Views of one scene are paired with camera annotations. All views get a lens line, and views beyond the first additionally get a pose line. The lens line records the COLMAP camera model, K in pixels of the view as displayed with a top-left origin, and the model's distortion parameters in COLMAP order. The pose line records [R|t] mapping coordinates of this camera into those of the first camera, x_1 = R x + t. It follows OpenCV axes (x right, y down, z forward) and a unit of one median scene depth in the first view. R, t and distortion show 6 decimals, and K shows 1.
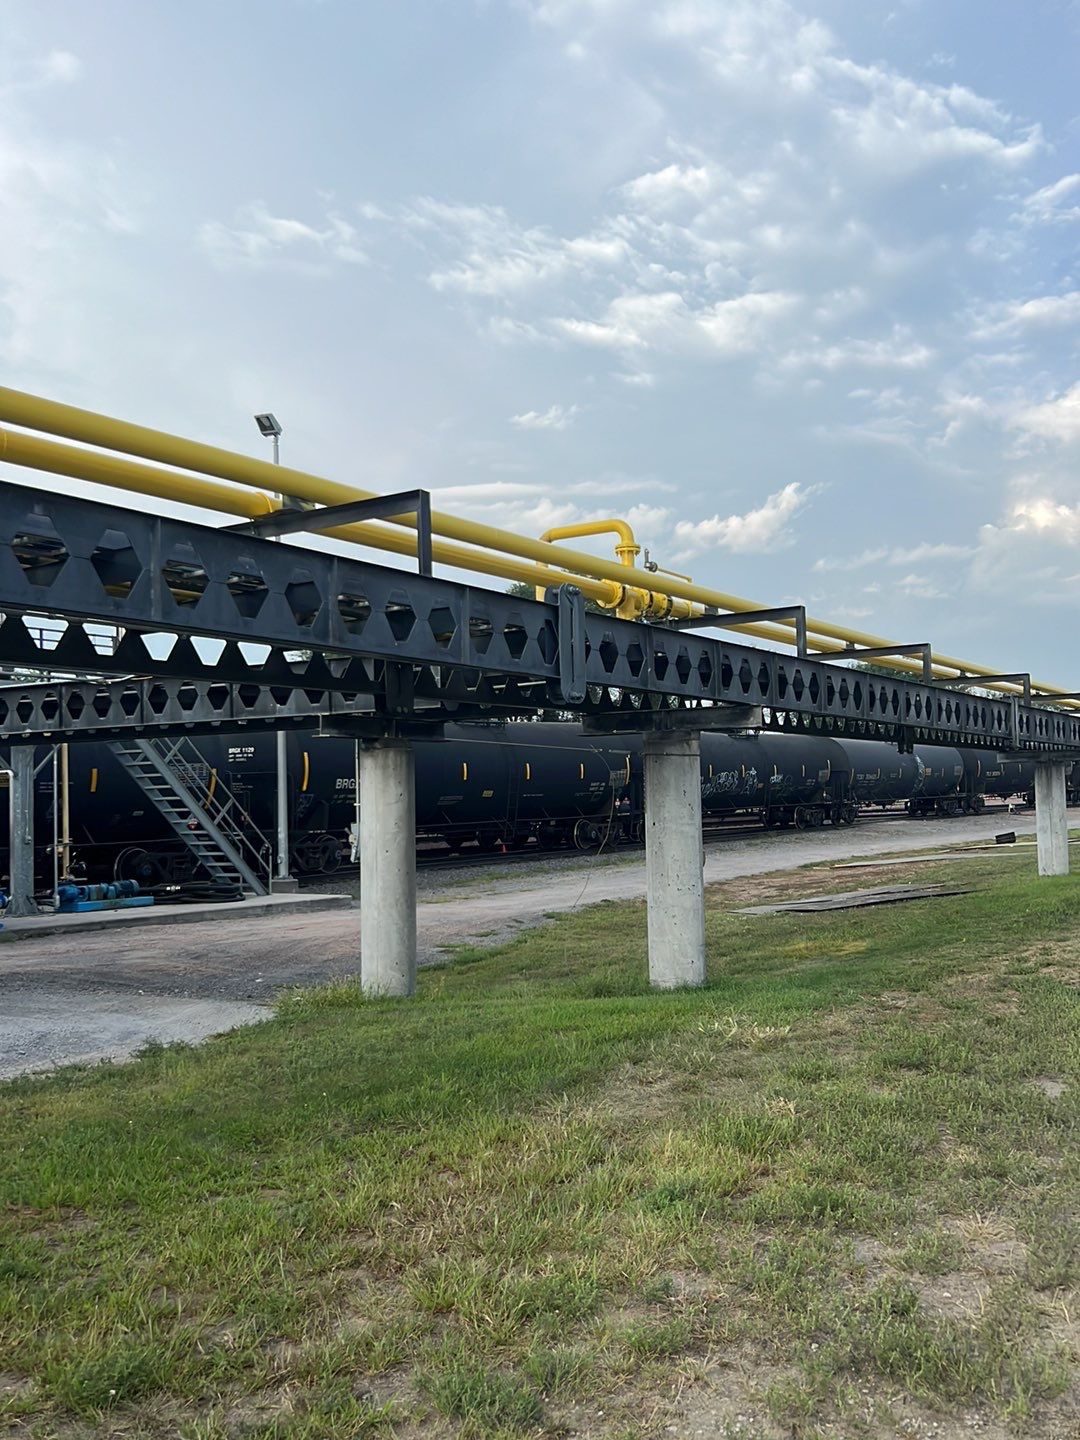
lens RADIAL K [[1401.8, 0, 591.8], [0, 1401.8, 721.1], [0, 0, 1]] dist [0.095411, -0.002742]
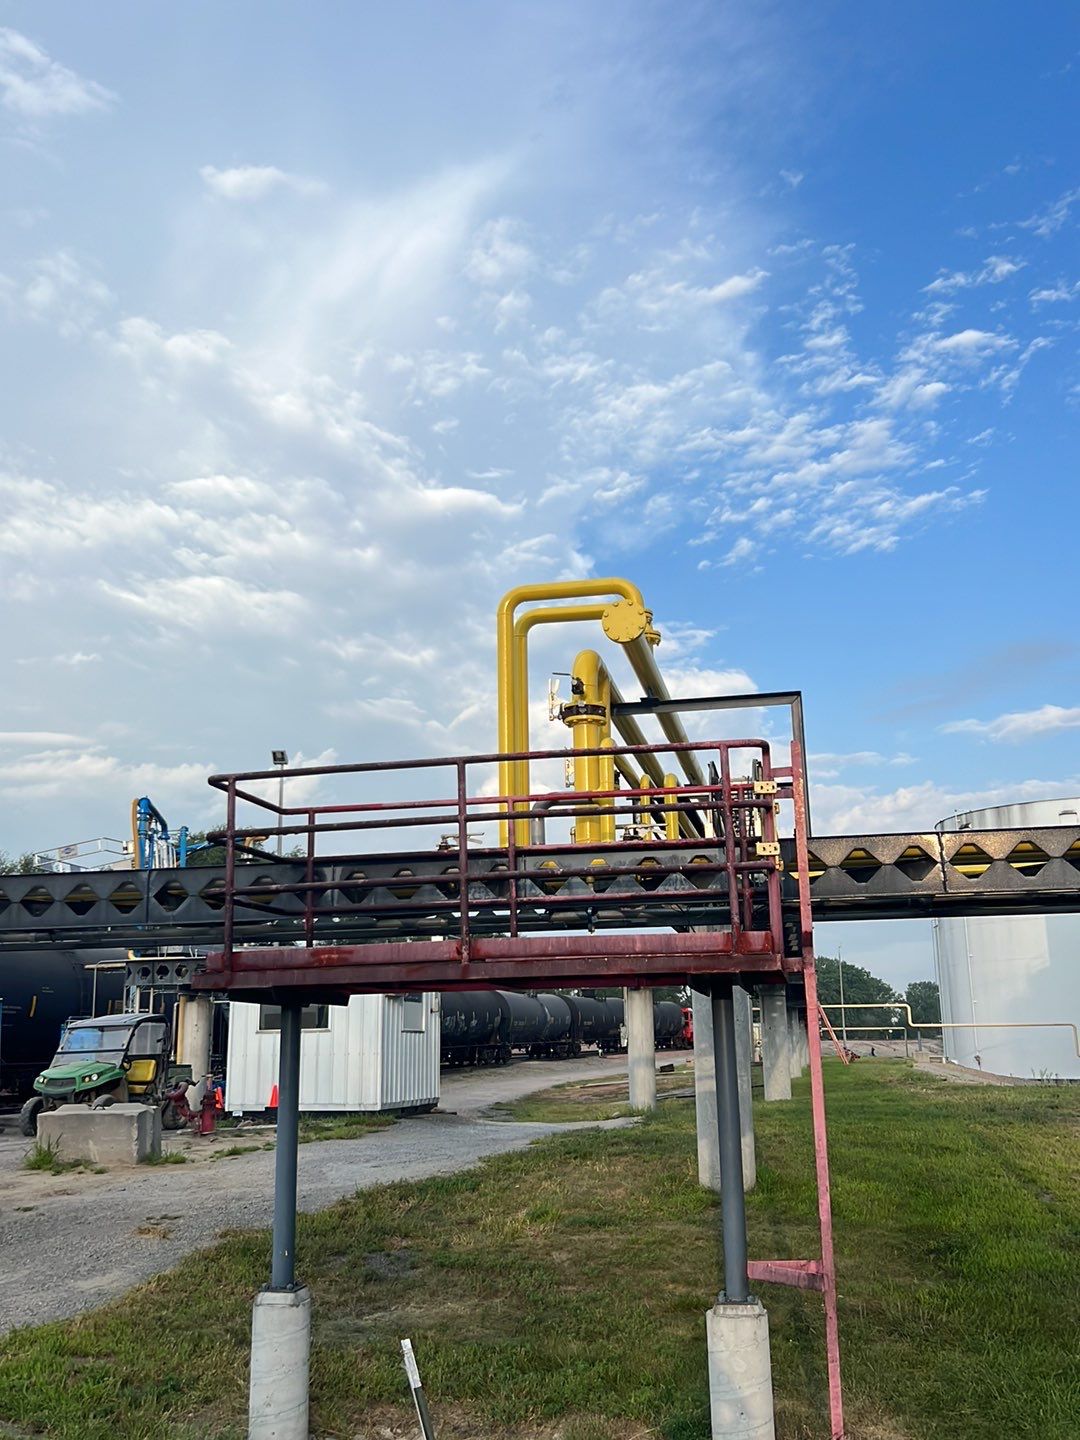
lens RADIAL K [[1305.0, 0, 540.0], [0, 1305.0, 720.0], [0, 0, 1]] dist [-0.053088, 0.006165]
pose [[0.945484, 0.093146, 0.312063, -0.200605], [-0.030639, 0.979417, -0.199509, 0.004600], [-0.324224, 0.179071, 0.928877, -0.162866]]
